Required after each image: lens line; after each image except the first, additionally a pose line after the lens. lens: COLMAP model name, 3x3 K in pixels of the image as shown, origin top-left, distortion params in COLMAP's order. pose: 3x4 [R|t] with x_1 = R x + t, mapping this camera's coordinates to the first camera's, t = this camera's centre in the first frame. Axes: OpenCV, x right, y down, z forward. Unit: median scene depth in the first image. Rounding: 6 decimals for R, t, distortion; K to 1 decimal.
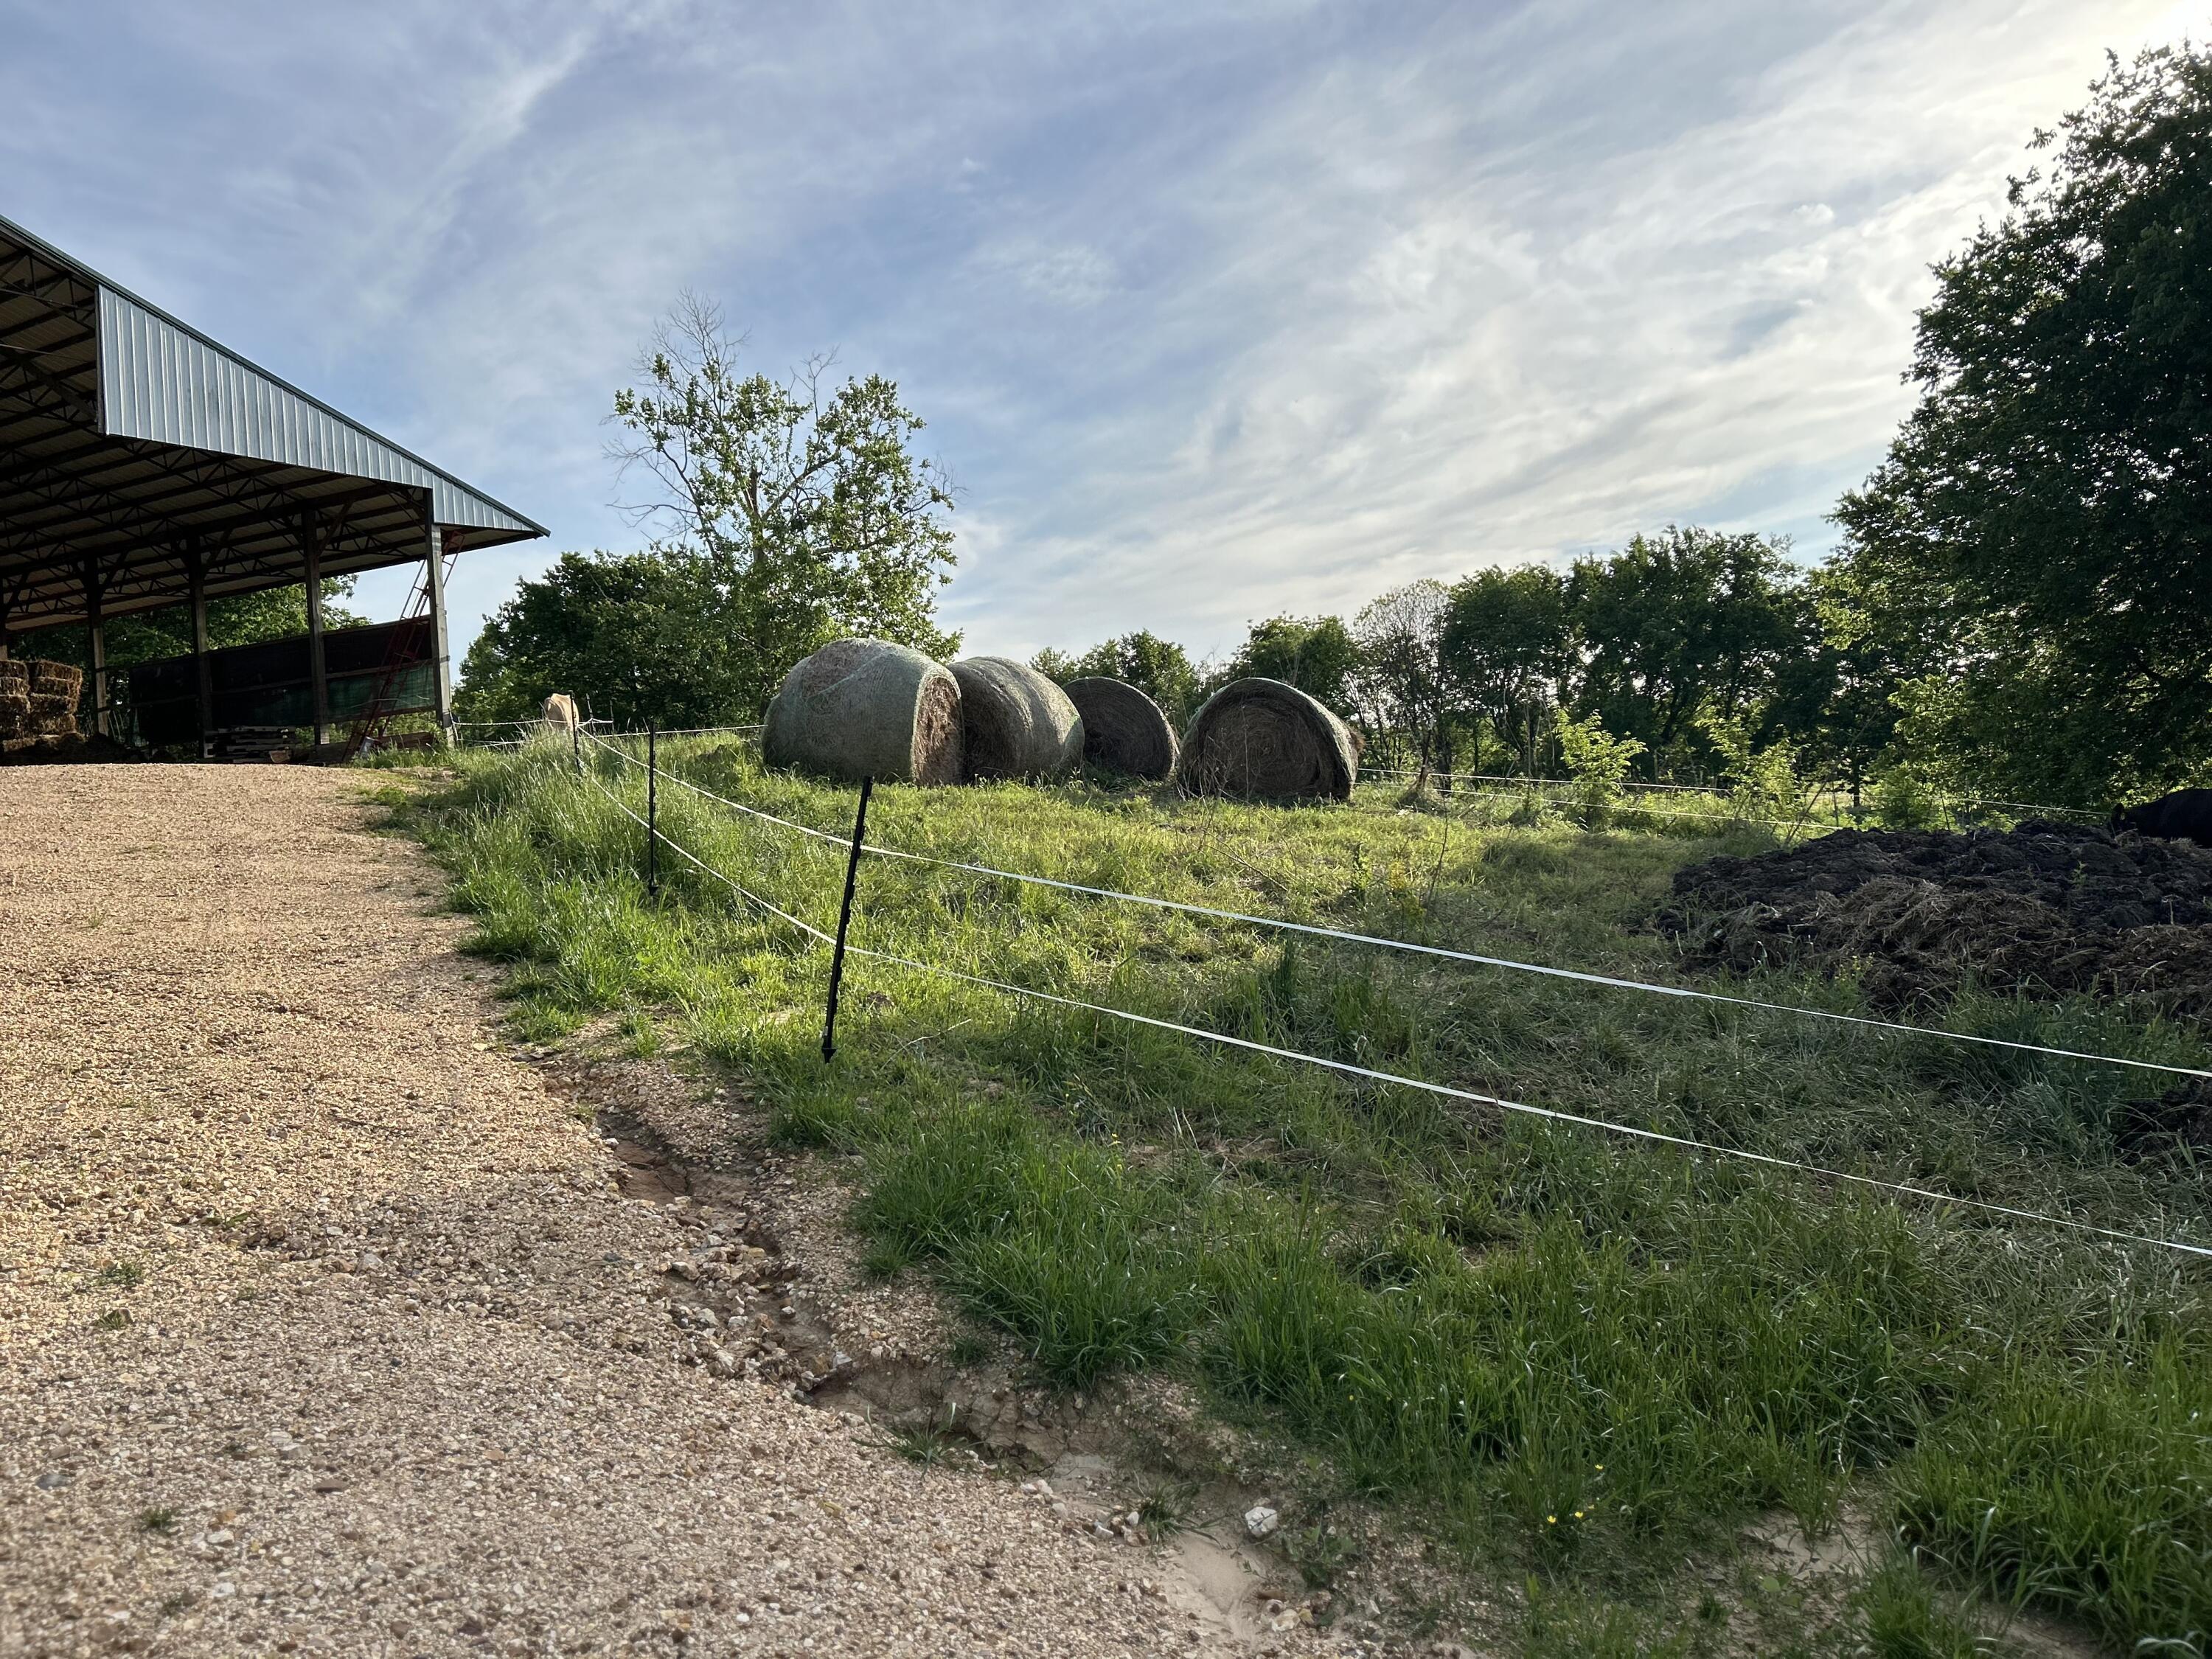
lens RADIAL K [[1671.7, 0, 1105.9], [0, 1671.7, 845.2], [0, 0, 1]] dist [0.071420, -0.077672]
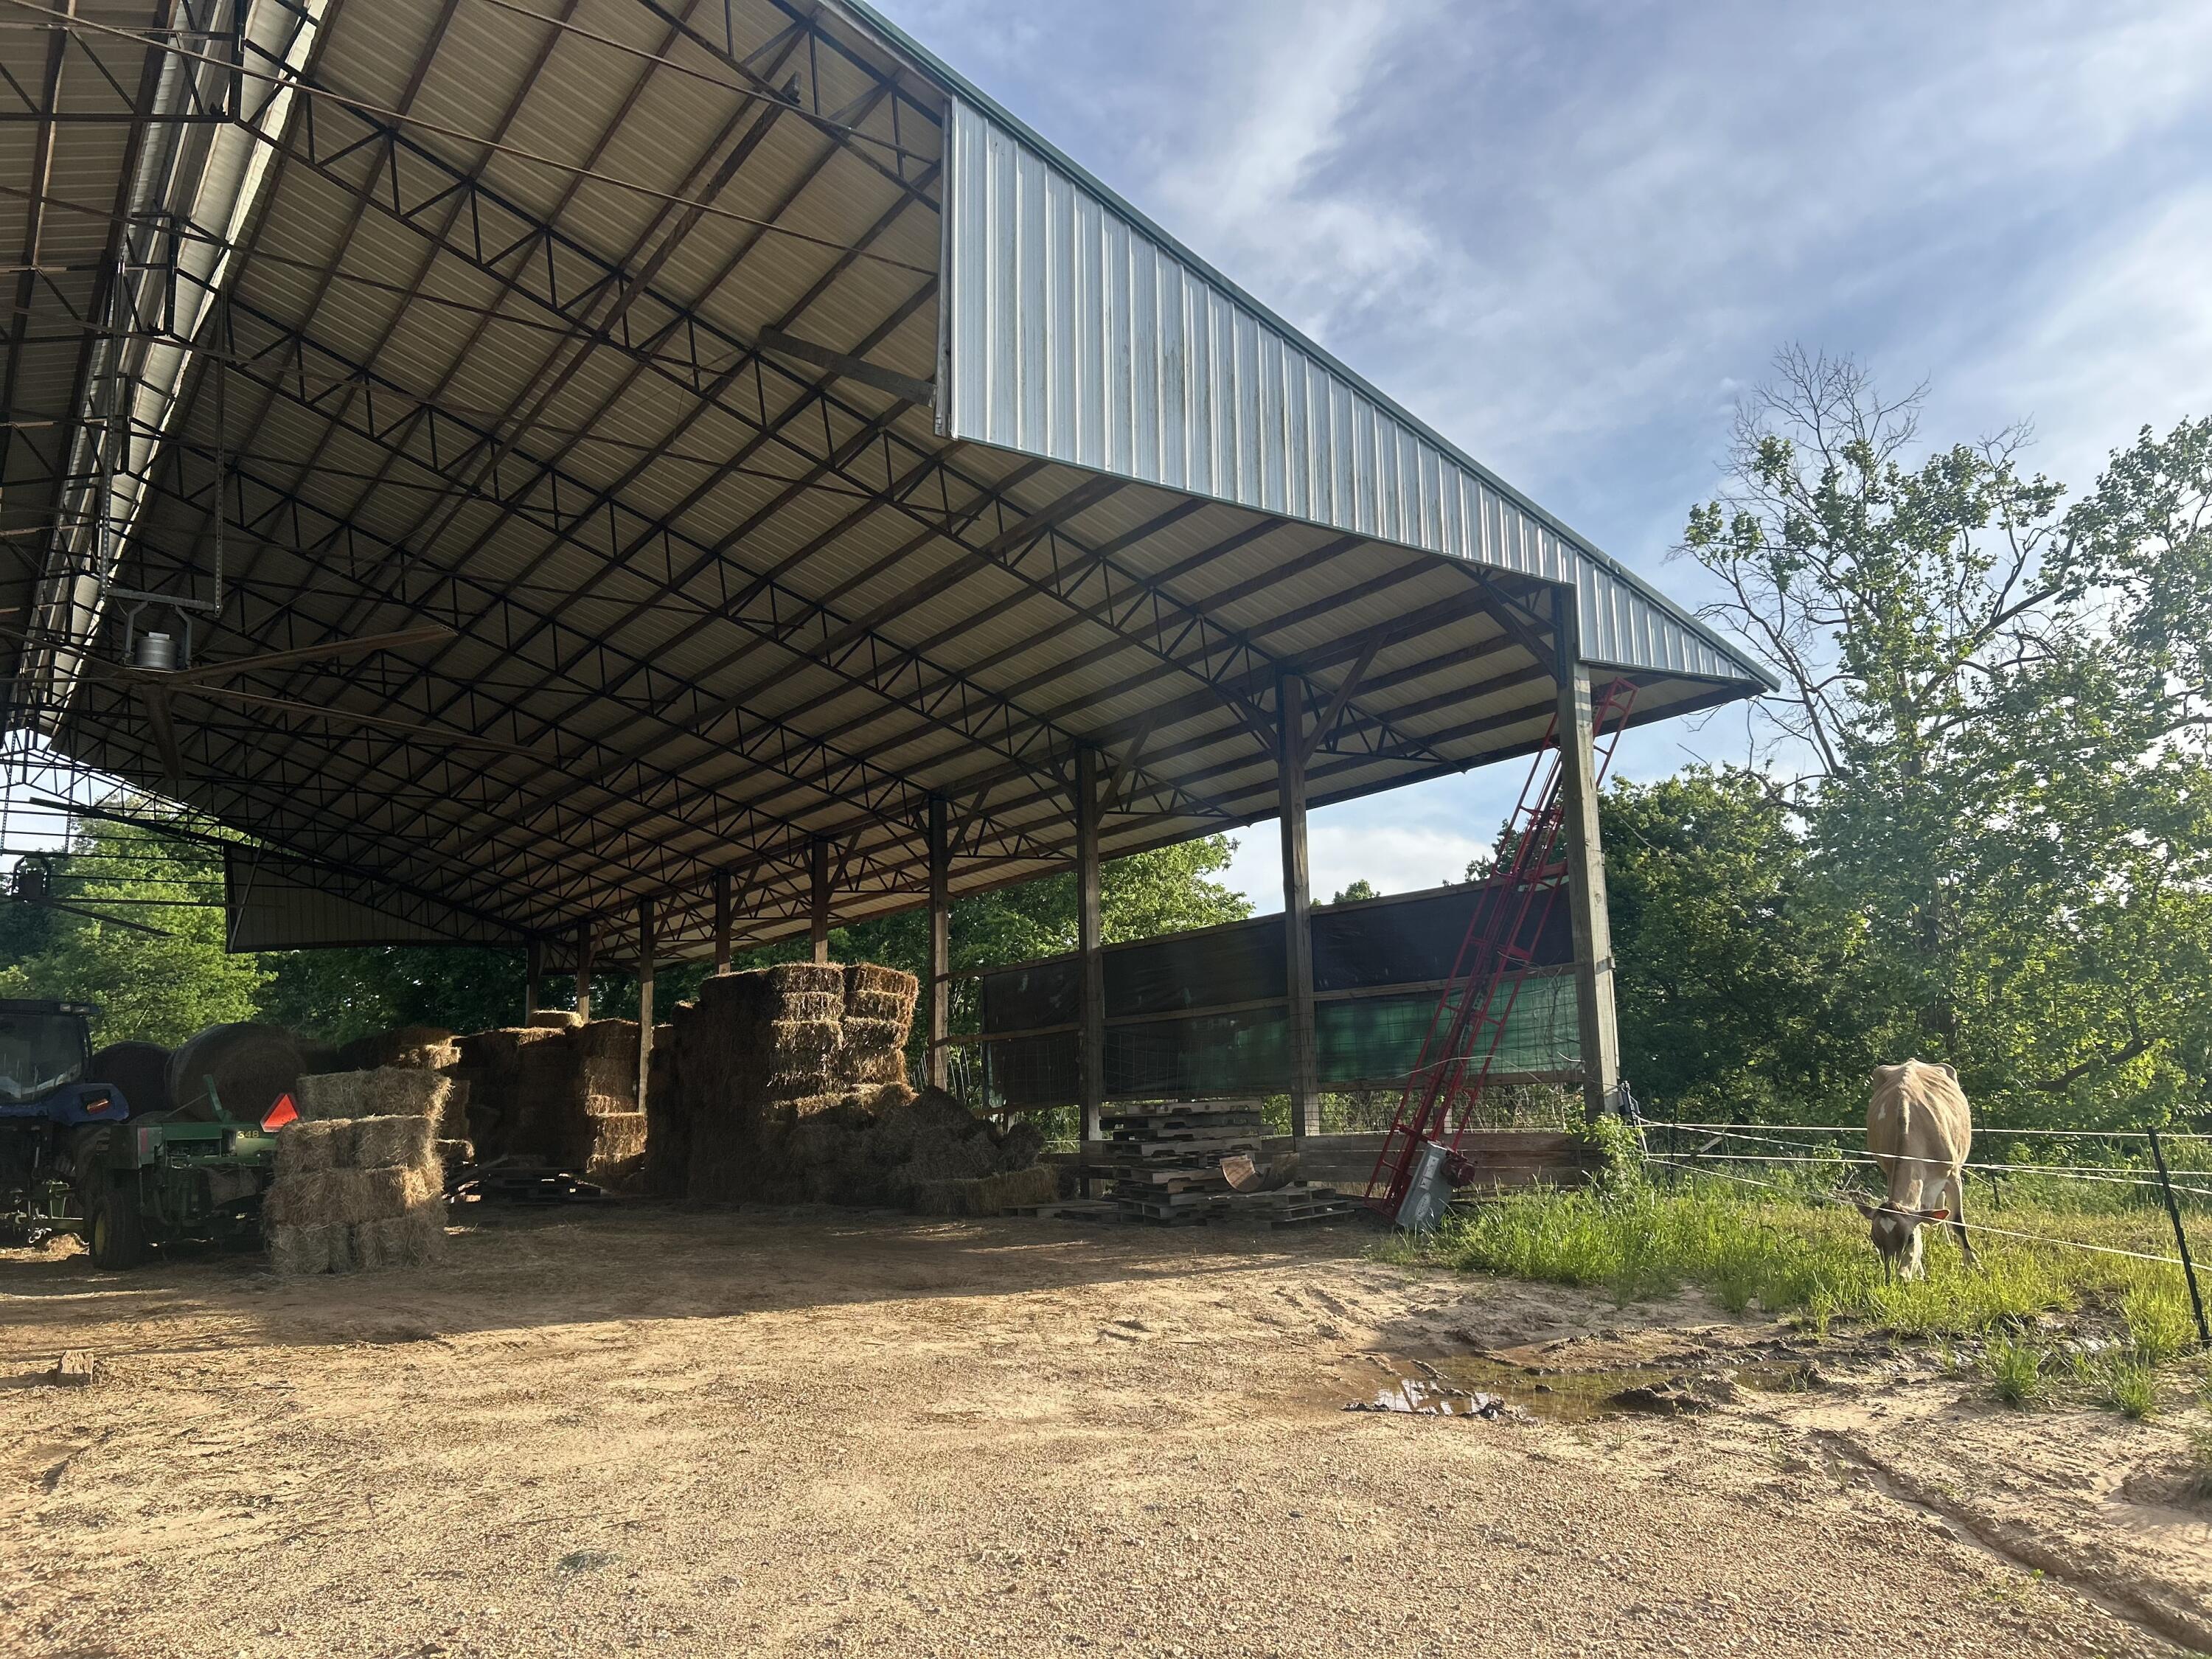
lens RADIAL K [[1671.7, 0, 1105.9], [0, 1671.7, 845.2], [0, 0, 1]] dist [0.071420, -0.077672]
pose [[0.900545, -0.036706, -0.433210, -0.058436], [-0.033403, 0.987643, -0.153120, -0.012923], [0.433477, 0.152362, 0.888191, 0.102360]]
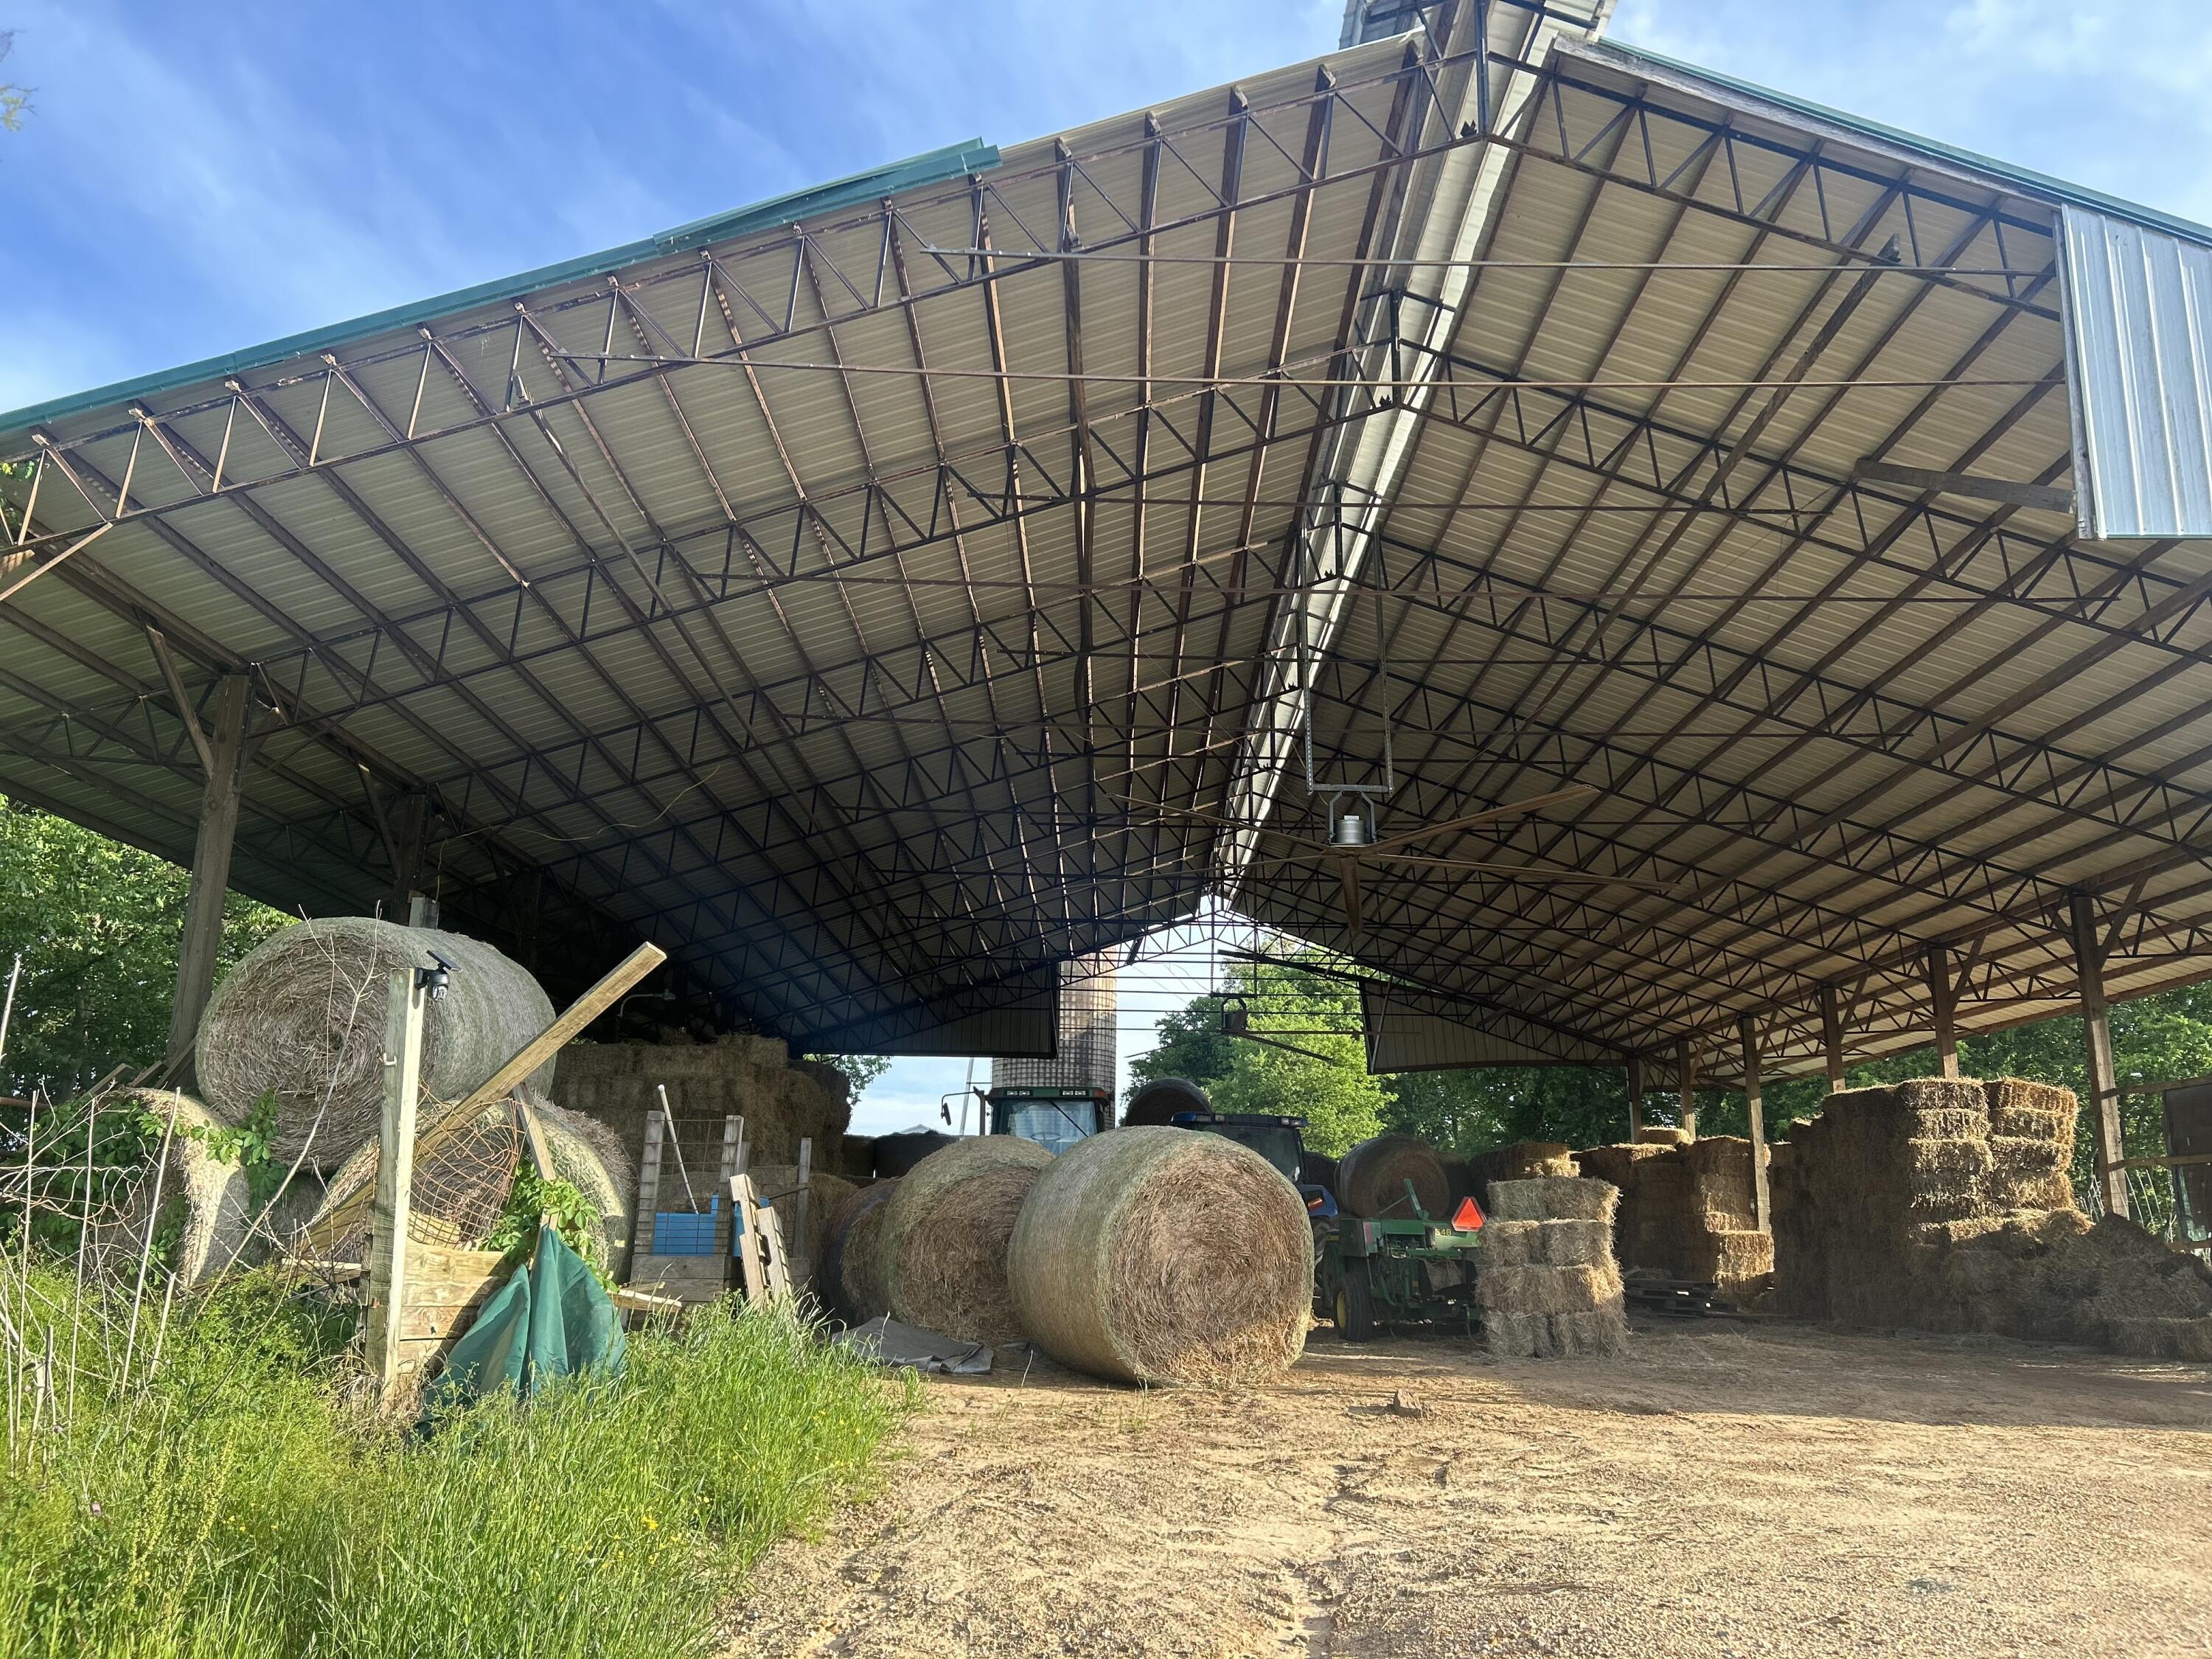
lens RADIAL K [[1671.7, 0, 1105.9], [0, 1671.7, 845.2], [0, 0, 1]] dist [0.071420, -0.077672]
pose [[0.488232, -0.139779, -0.861447, -0.055965], [-0.058262, 0.979668, -0.191982, -0.012267], [0.870767, 0.143921, 0.470161, 0.094141]]
